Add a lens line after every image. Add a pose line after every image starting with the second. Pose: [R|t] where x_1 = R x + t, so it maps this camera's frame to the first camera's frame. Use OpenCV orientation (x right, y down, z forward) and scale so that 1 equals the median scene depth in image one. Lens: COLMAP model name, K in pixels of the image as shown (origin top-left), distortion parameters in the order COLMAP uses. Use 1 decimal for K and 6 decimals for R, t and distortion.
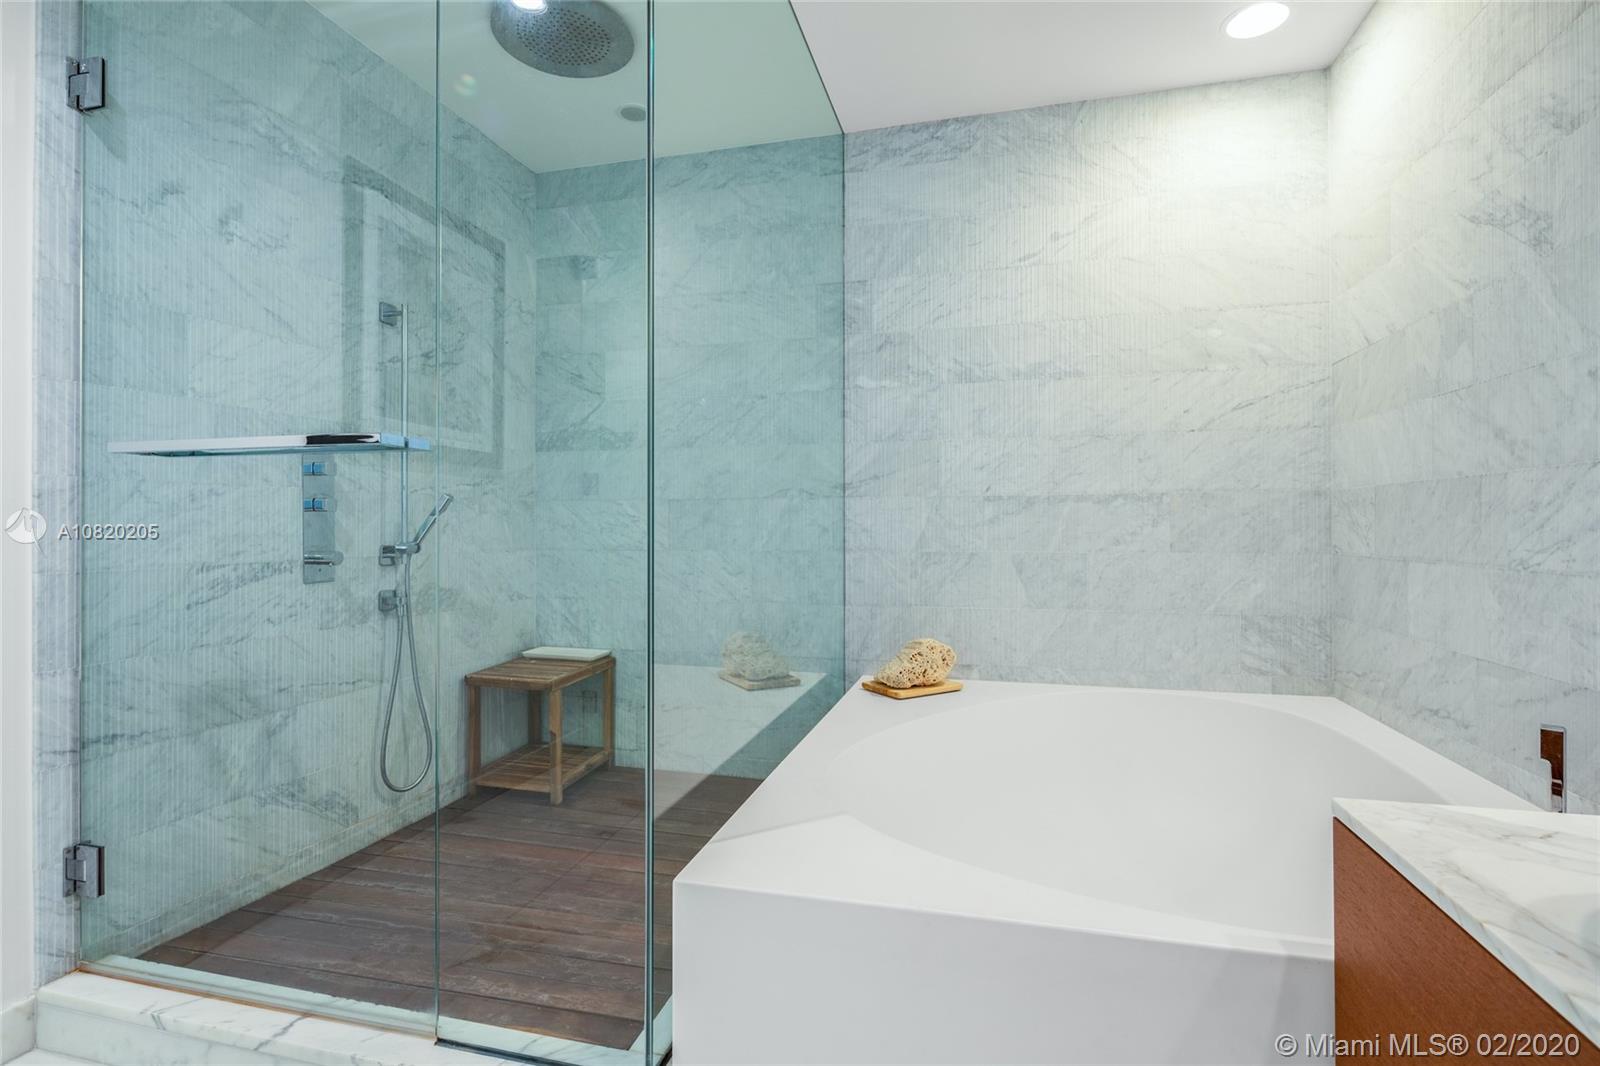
lens RADIAL K [[753.8, 0, 775.1], [0, 753.8, 532.1], [0, 0, 1]] dist [0.000978, 0.000312]
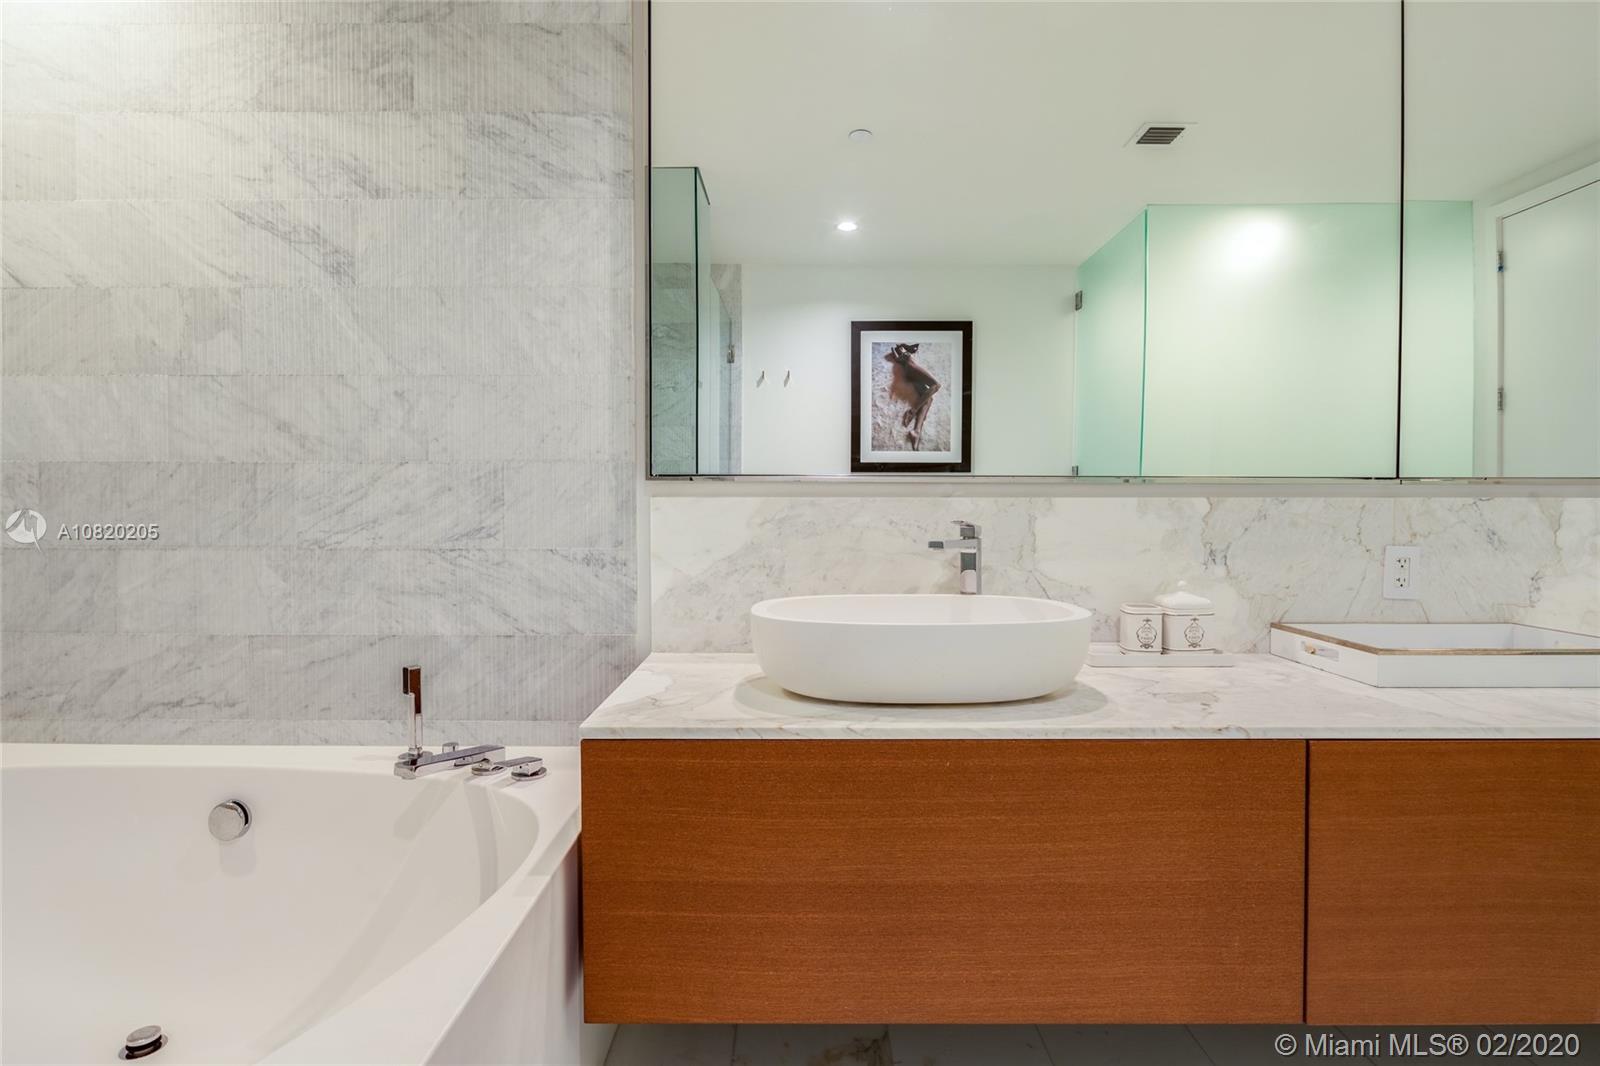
lens RADIAL K [[753.8, 0, 812.0], [0, 753.8, 538.5], [0, 0, 1]] dist [0.000978, 0.000312]
pose [[-0.258283, -0.021534, 0.965829, -0.223650], [0.006747, 0.999687, 0.024093, 0.008130], [-0.966046, 0.012740, -0.258057, 0.391227]]
